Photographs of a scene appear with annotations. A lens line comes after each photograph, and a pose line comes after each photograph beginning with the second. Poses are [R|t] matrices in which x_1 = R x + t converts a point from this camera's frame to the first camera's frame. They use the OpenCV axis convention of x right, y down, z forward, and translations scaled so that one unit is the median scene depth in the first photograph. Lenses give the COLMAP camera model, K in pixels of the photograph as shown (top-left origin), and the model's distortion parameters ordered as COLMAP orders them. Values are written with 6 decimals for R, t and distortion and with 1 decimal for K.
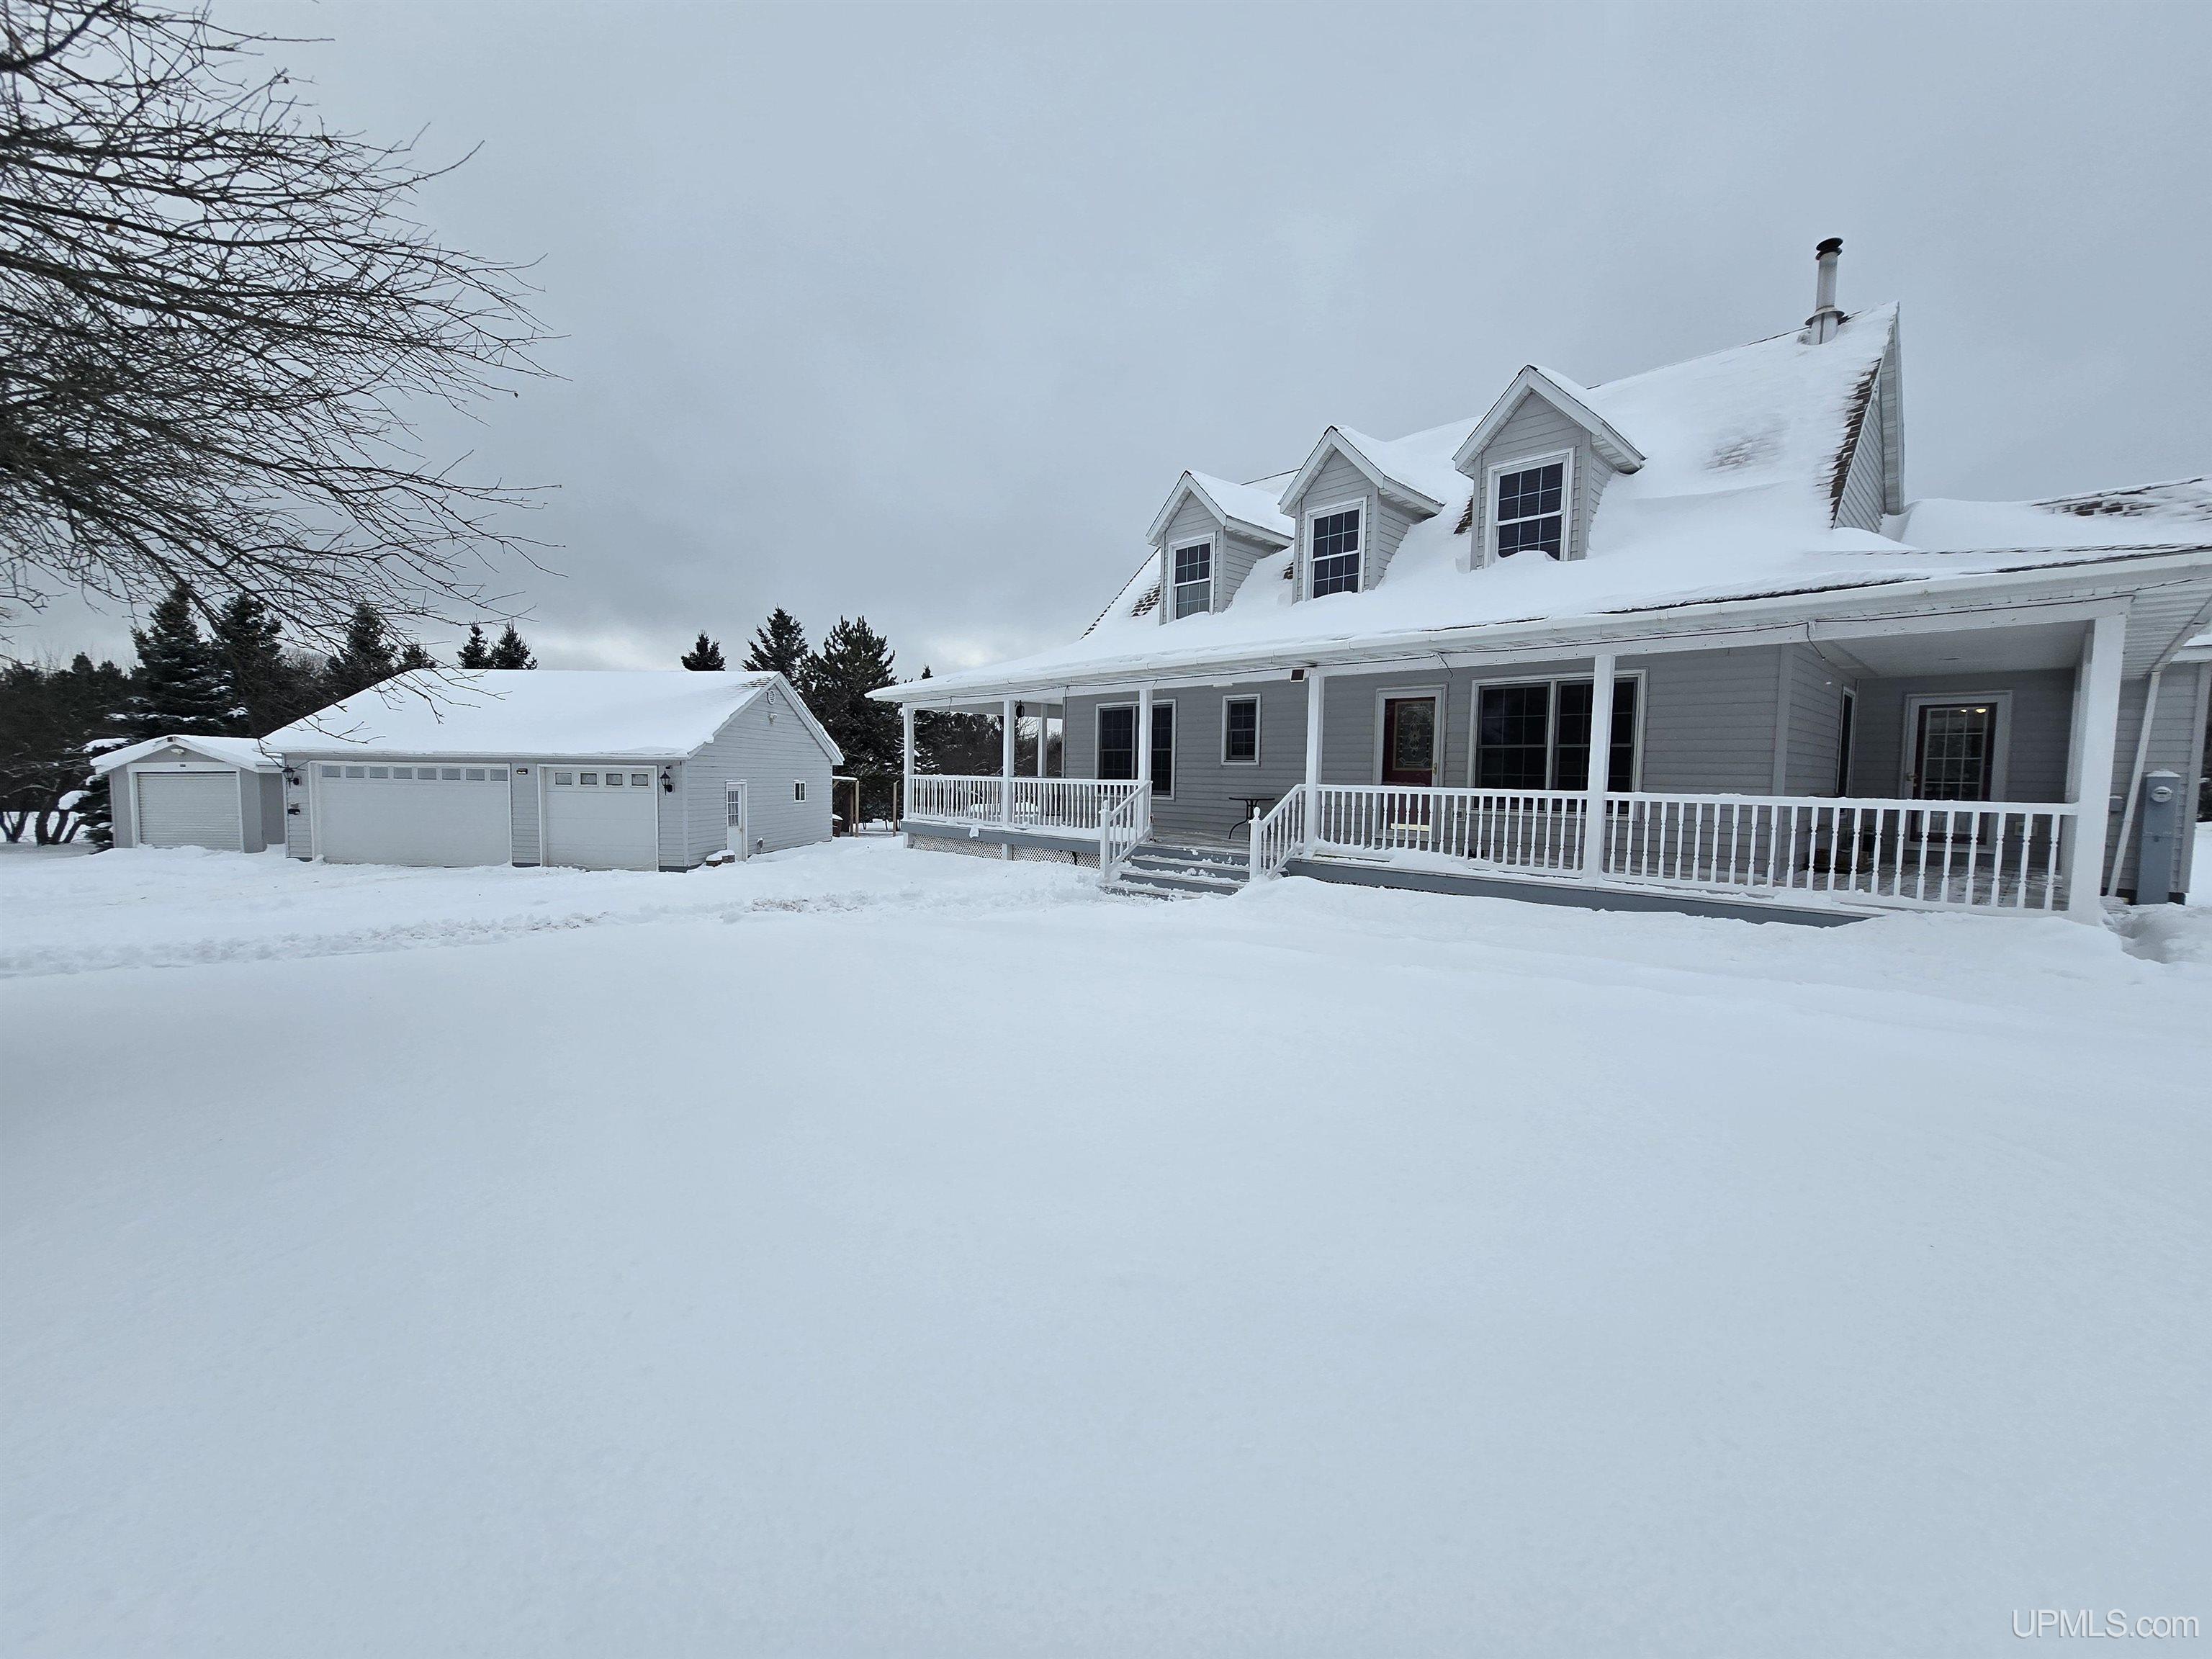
lens RADIAL K [[901.8, 0, 1113.1], [0, 901.8, 831.7], [0, 0, 1]] dist [-0.005368, 0.002100]
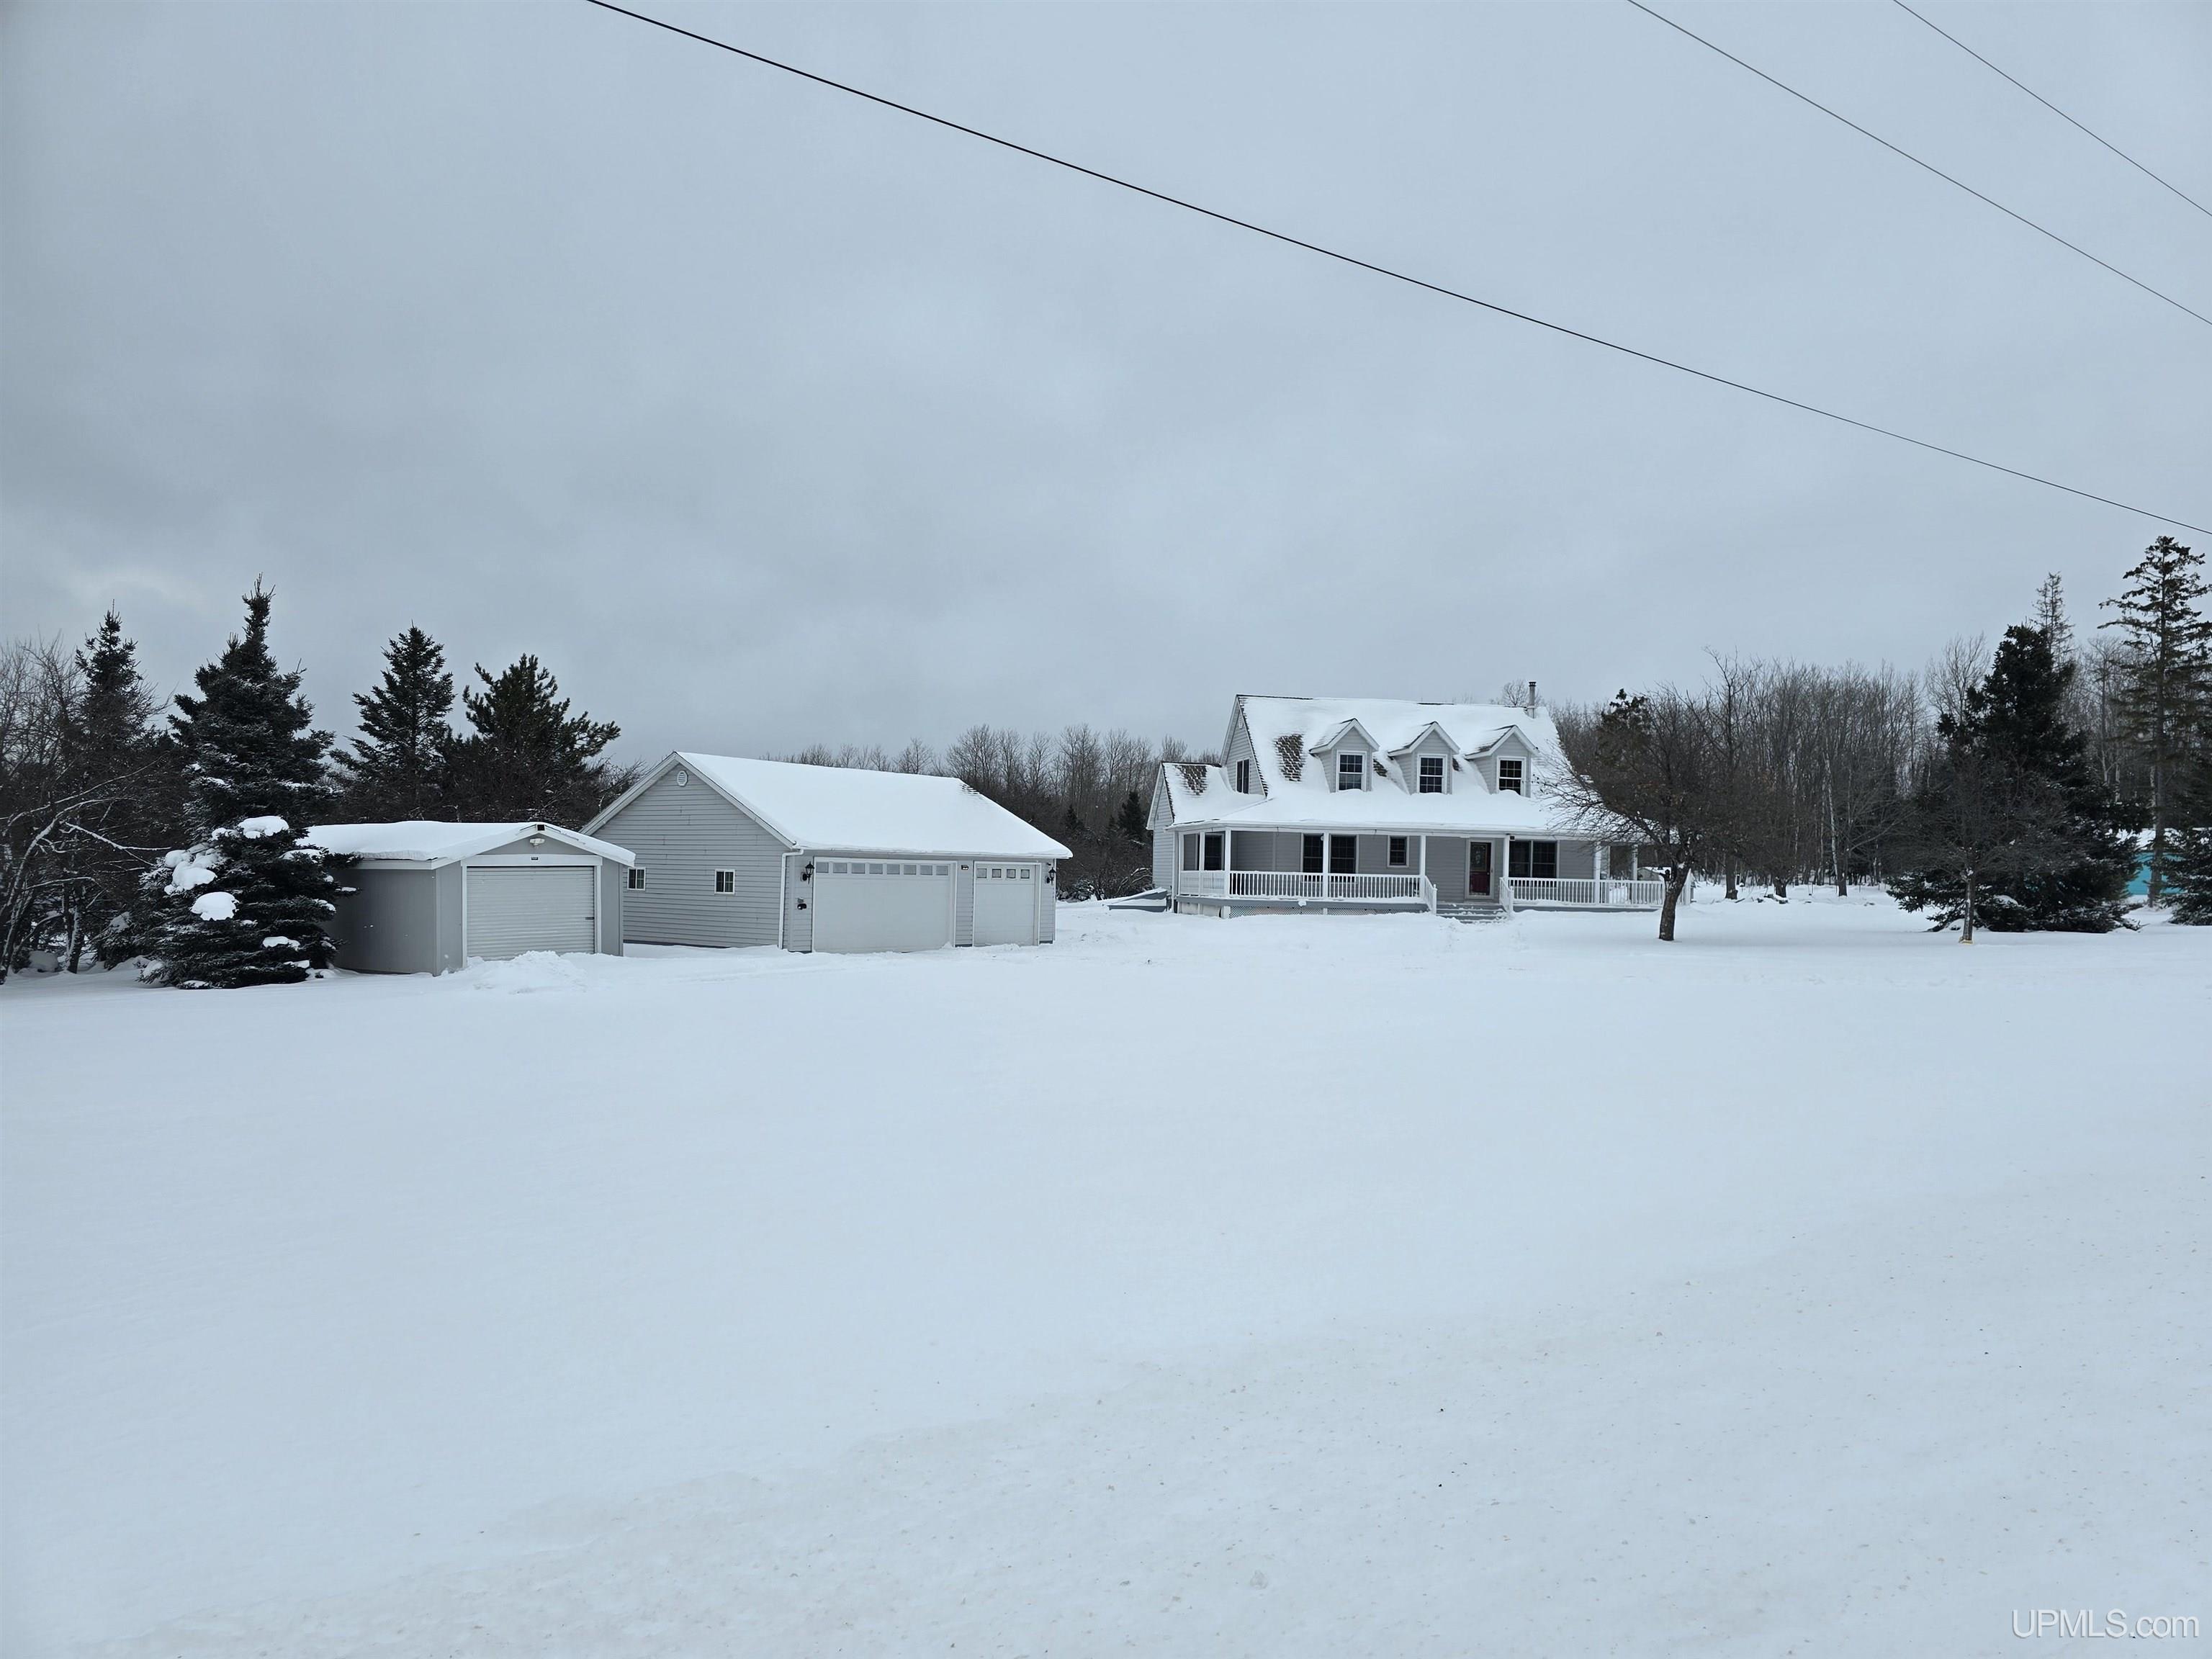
lens RADIAL K [[1469.3, 0, 1100.6], [0, 1469.3, 848.1], [0, 0, 1]] dist [0.057936, -0.001565]
pose [[0.557017, 0.008868, 0.830453, -3.533064], [0.039480, 0.998530, -0.037144, -0.020651], [-0.829562, 0.053476, 0.555848, -0.390416]]
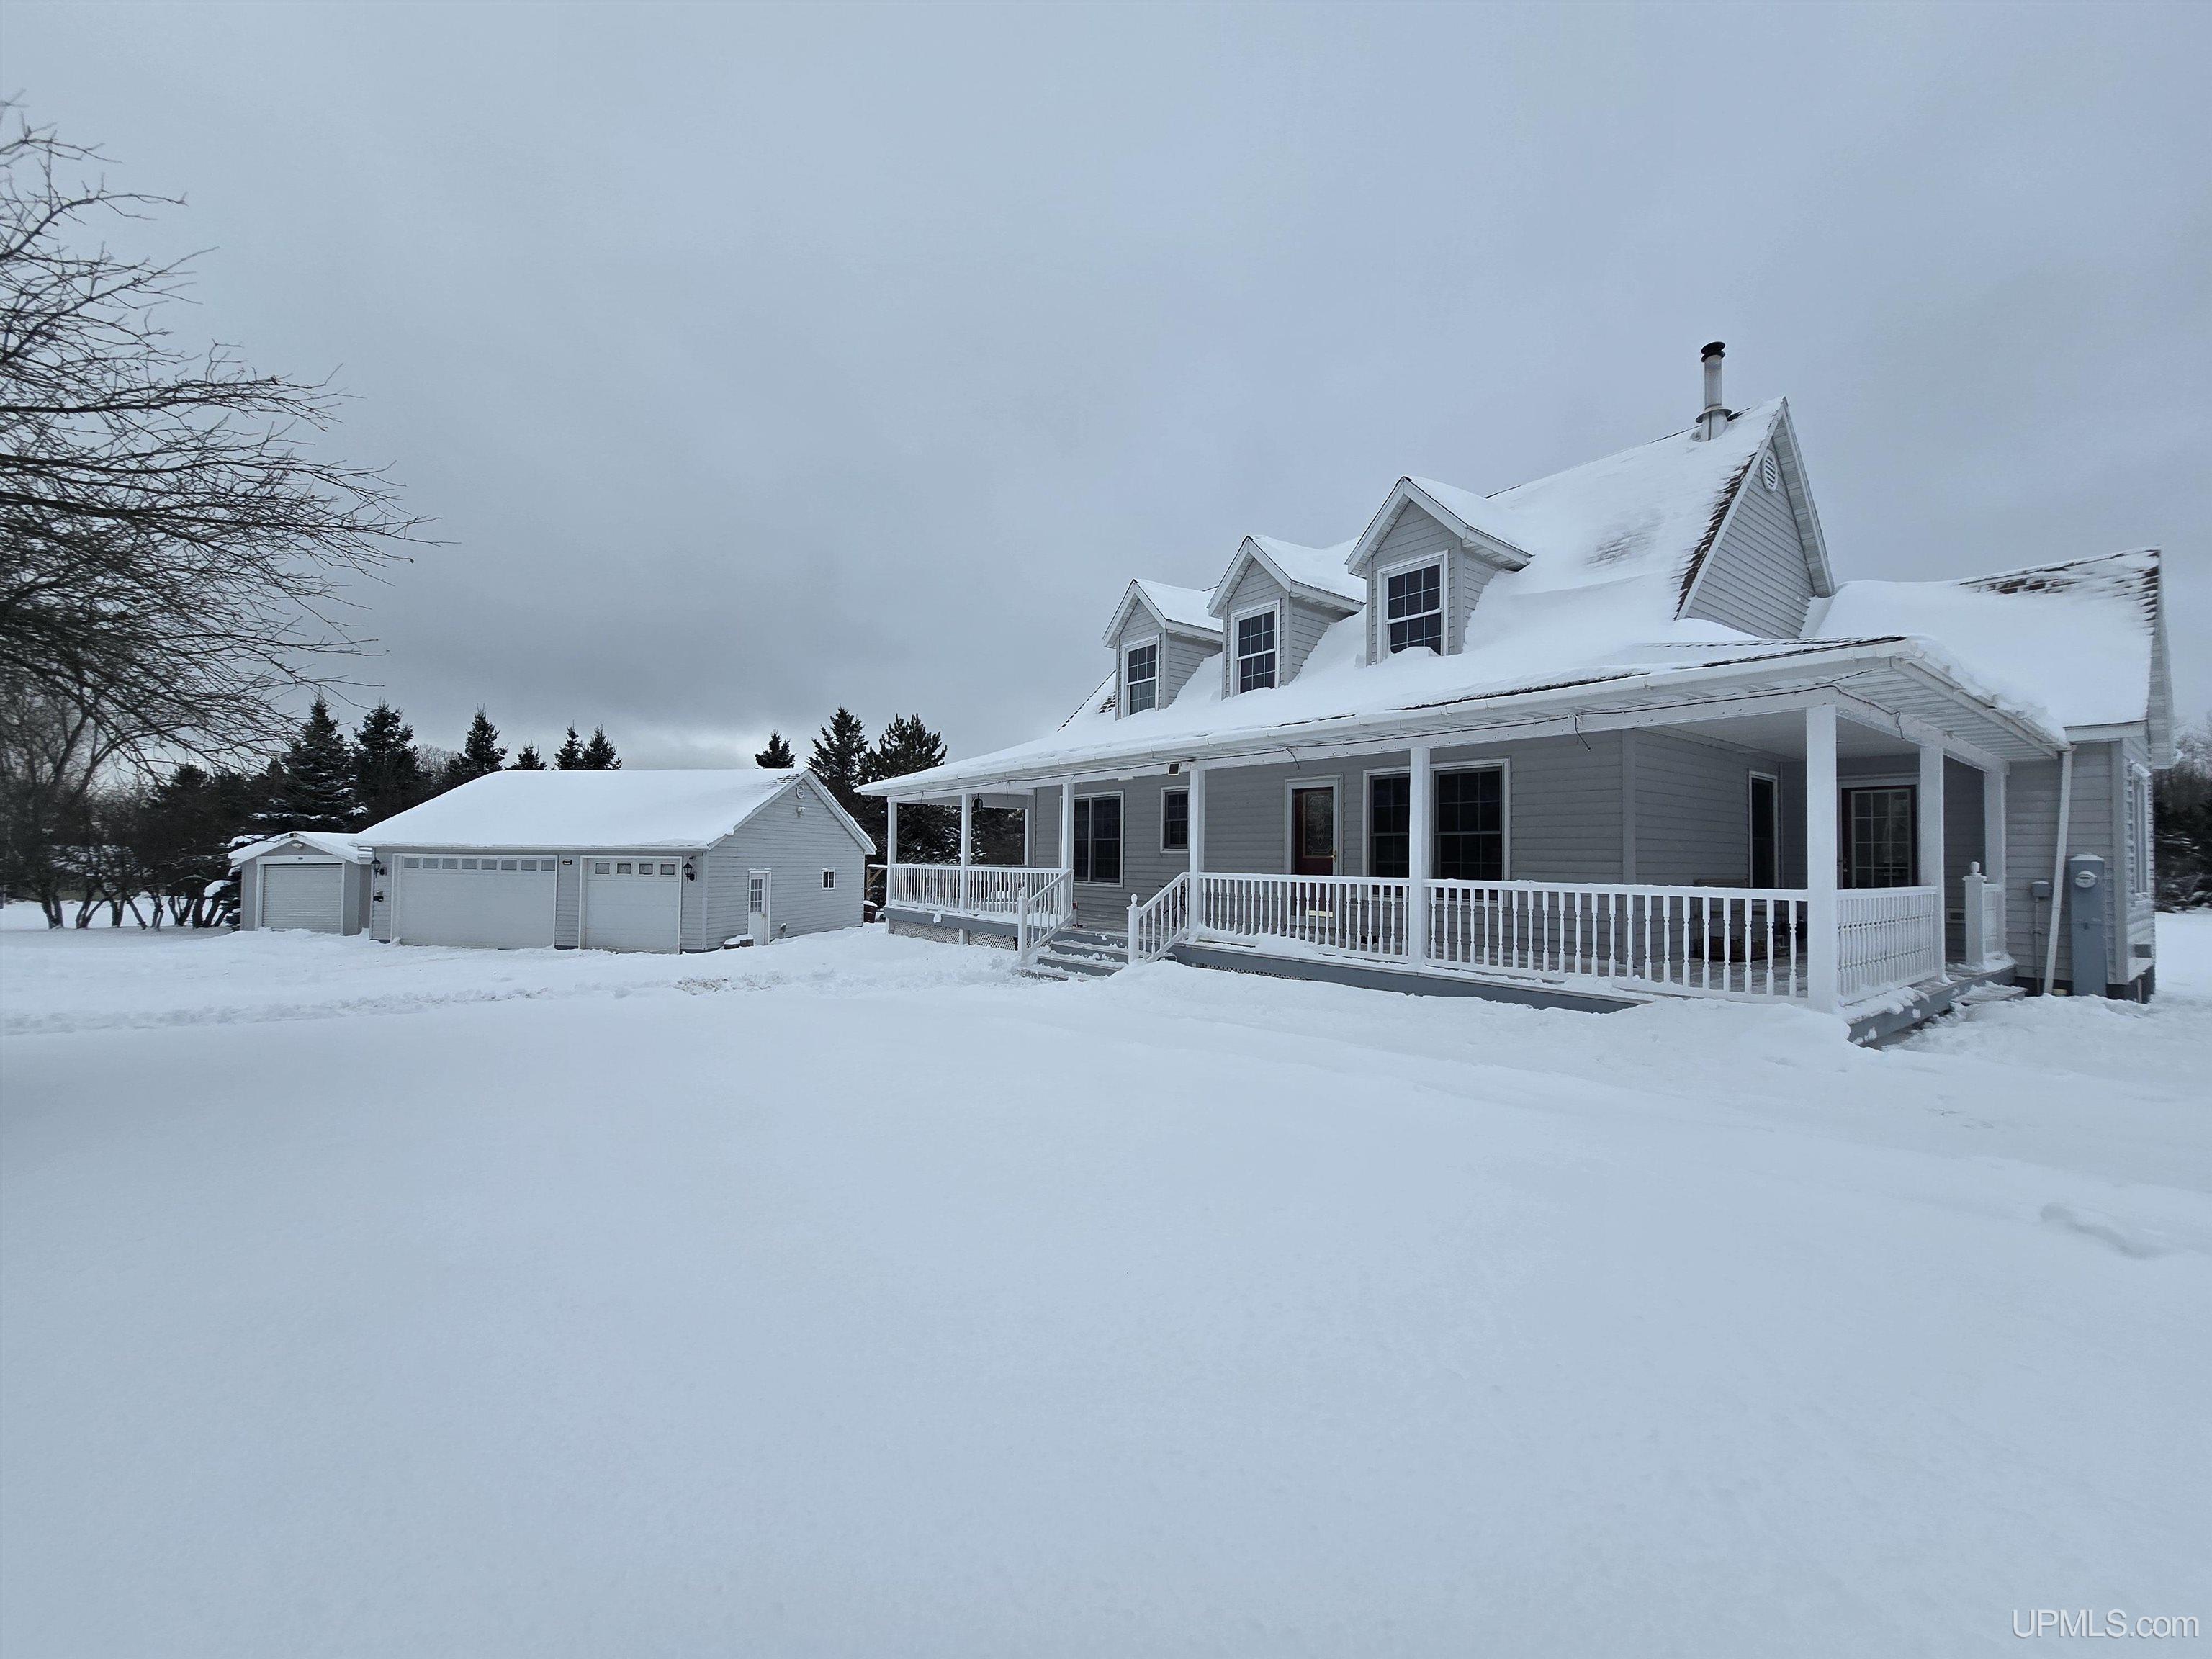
lens RADIAL K [[901.8, 0, 1111.6], [0, 901.8, 831.6], [0, 0, 1]] dist [-0.005368, 0.002100]
pose [[0.994355, -0.008311, -0.105779, 0.201117], [-0.001932, 0.995344, -0.096370, 0.001319], [0.106088, 0.096030, 0.989709, -0.041698]]
